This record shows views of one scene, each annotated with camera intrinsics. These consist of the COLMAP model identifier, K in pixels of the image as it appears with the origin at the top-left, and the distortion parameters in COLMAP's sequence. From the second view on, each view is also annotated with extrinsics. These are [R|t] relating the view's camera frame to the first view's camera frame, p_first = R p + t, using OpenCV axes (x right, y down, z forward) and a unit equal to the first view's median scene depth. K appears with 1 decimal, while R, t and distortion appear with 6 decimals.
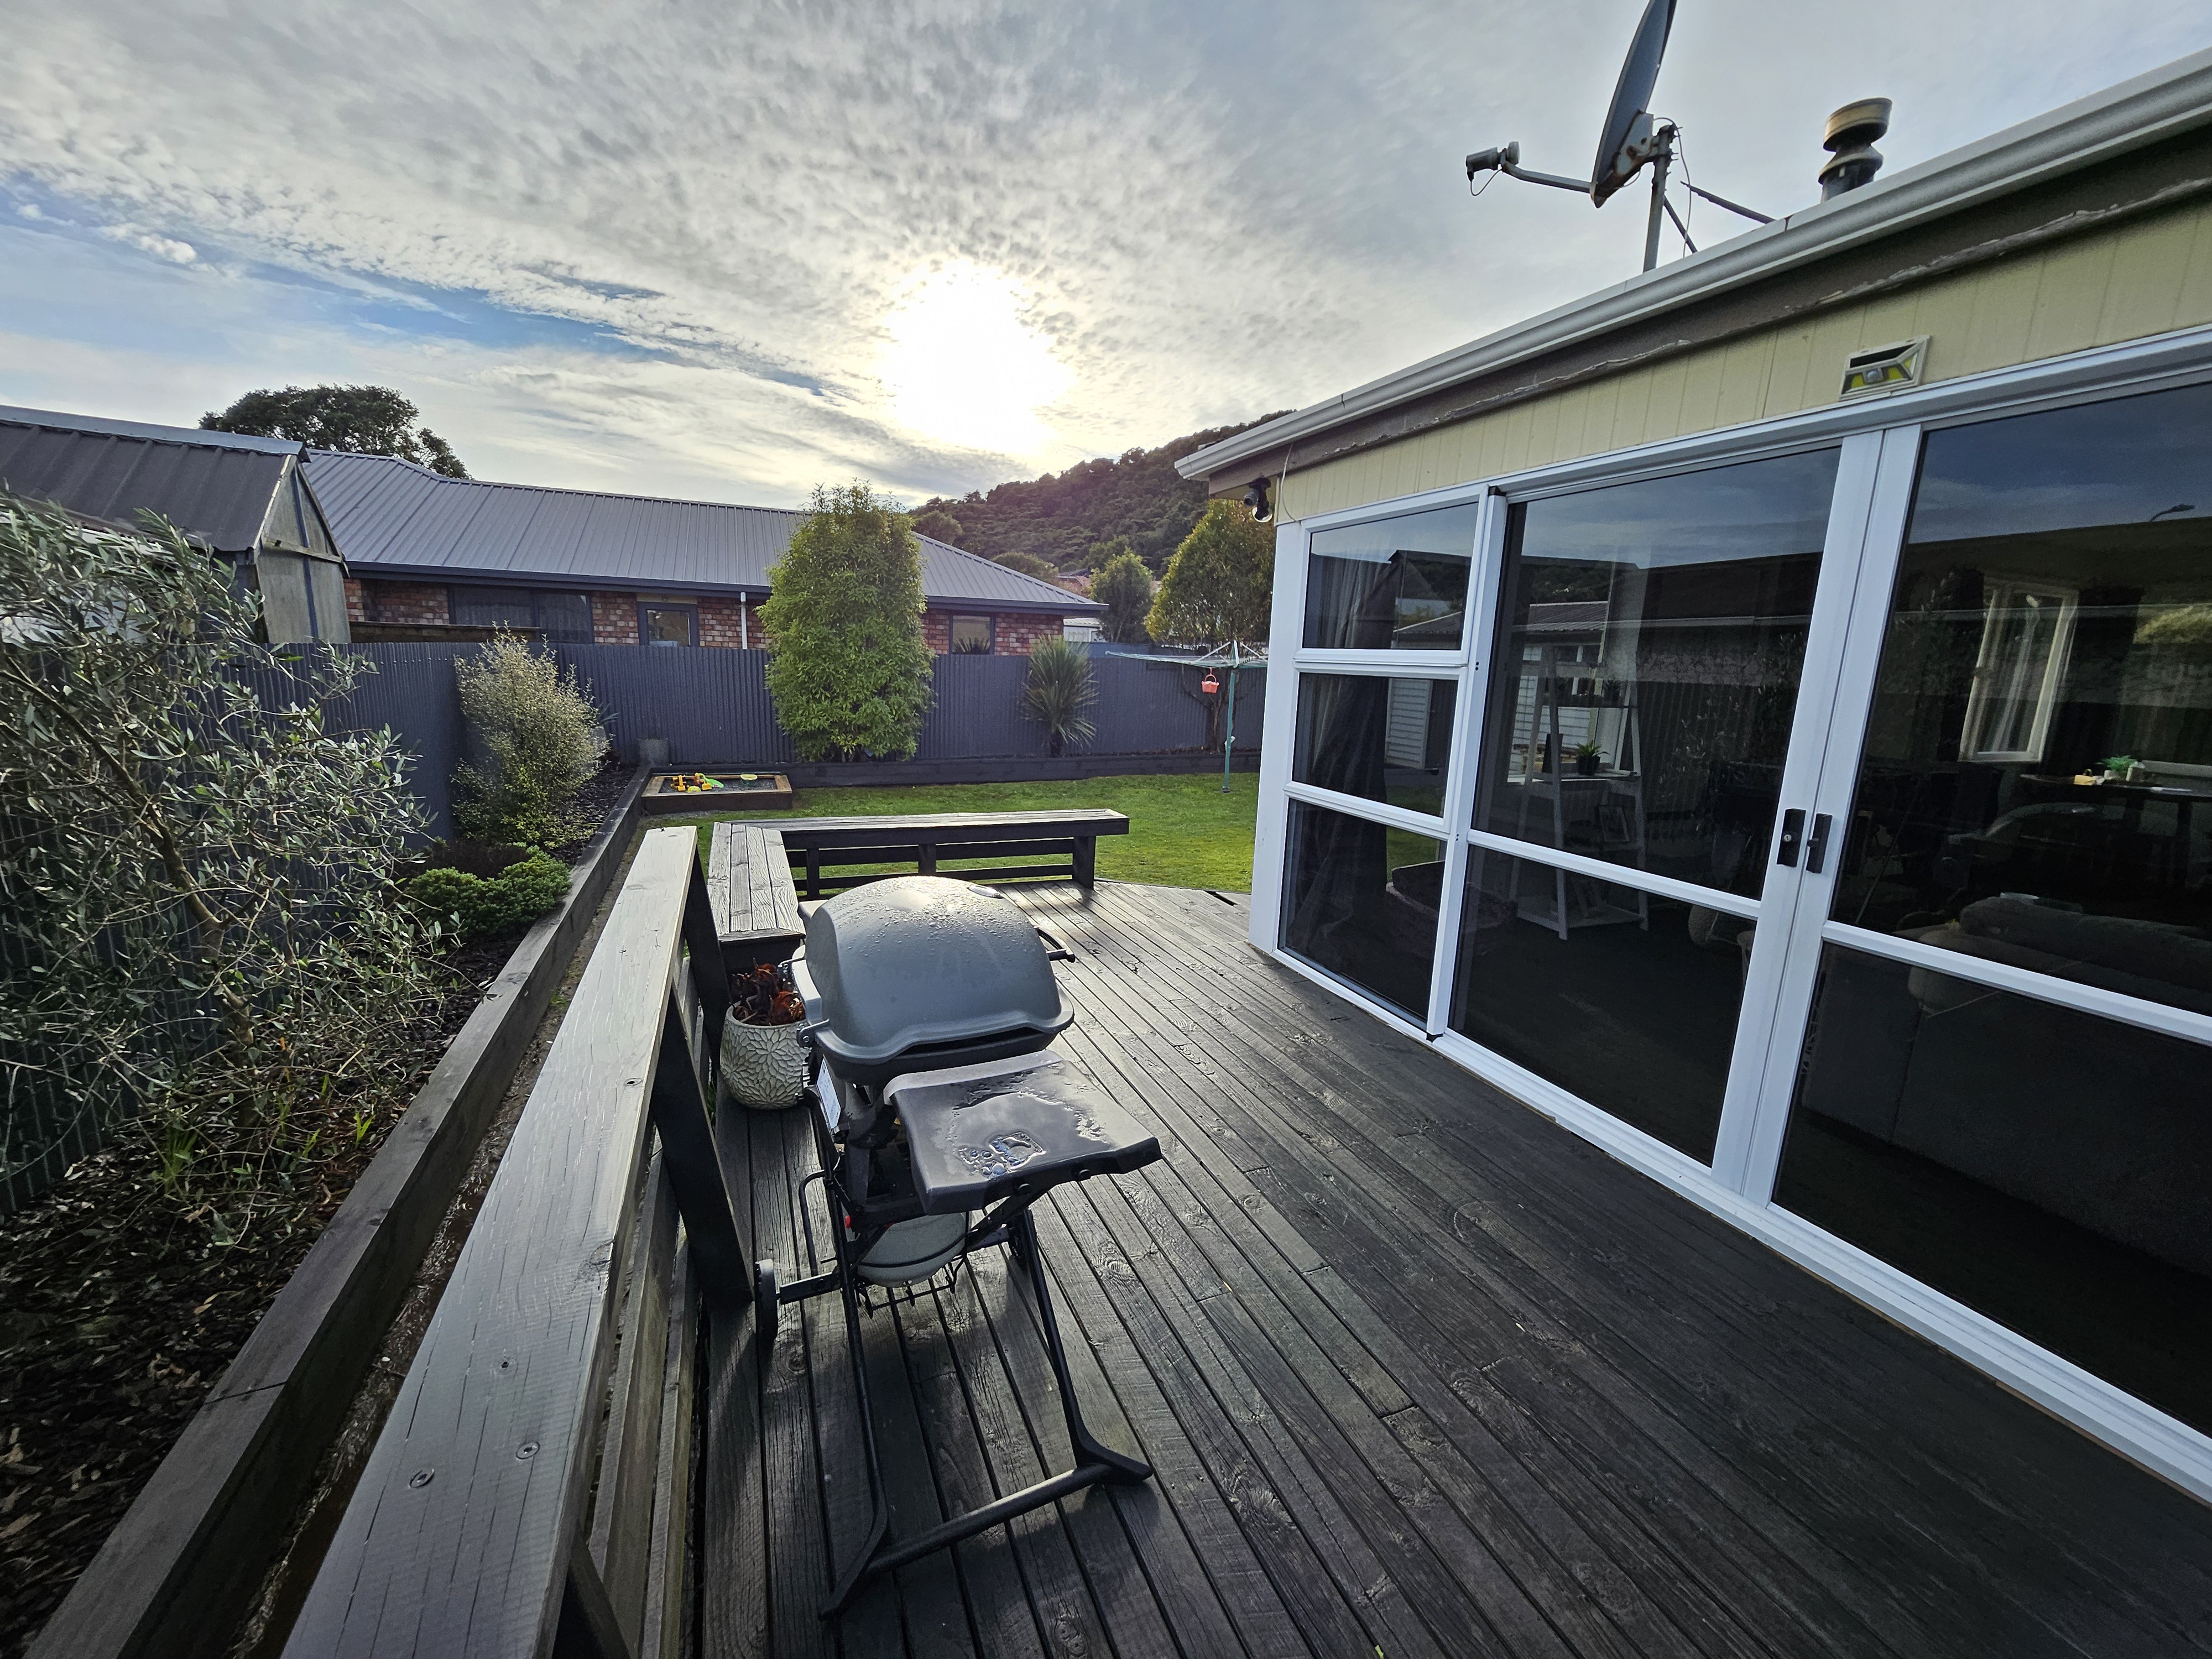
lens RADIAL K [[866.8, 0, 1119.2], [0, 866.8, 829.8], [0, 0, 1]] dist [0.001763, 0.000256]
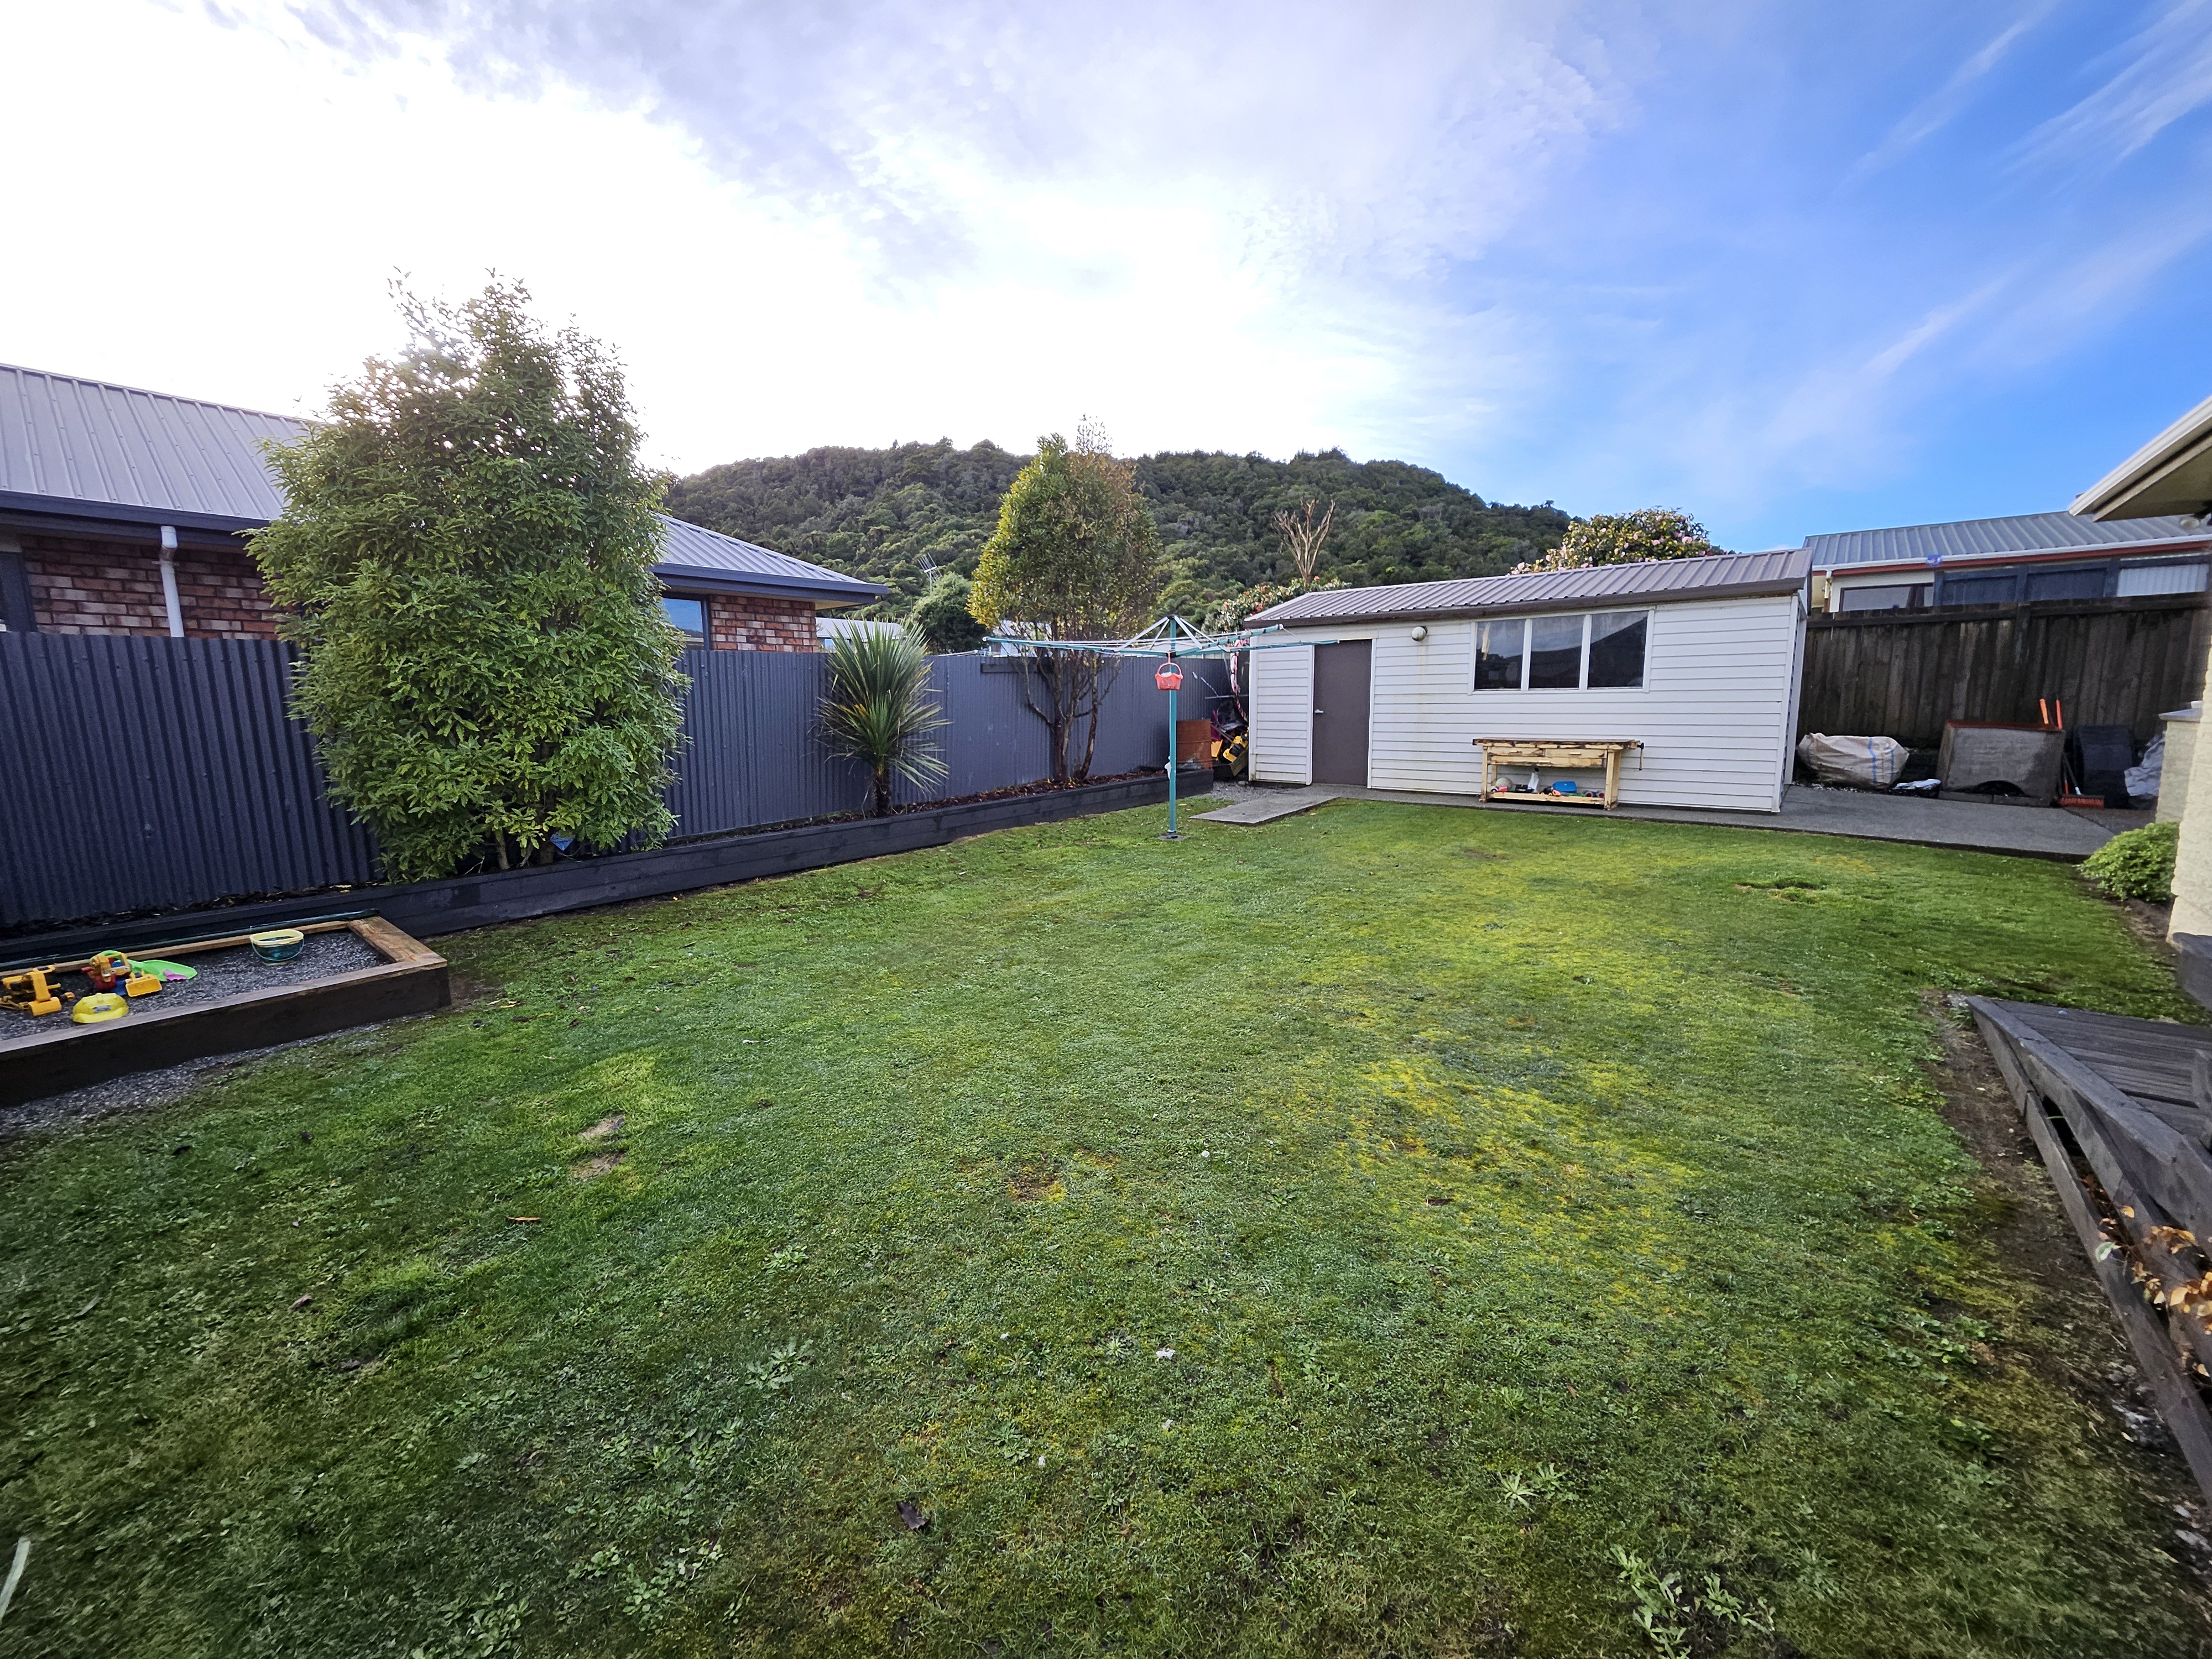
lens RADIAL K [[866.8, 0, 1098.7], [0, 866.8, 826.9], [0, 0, 1]] dist [0.001763, 0.000256]
pose [[0.892571, -0.110579, 0.437137, -0.242984], [0.131265, 0.991197, -0.017289, -0.051744], [-0.431377, 0.072812, 0.899229, 0.443556]]
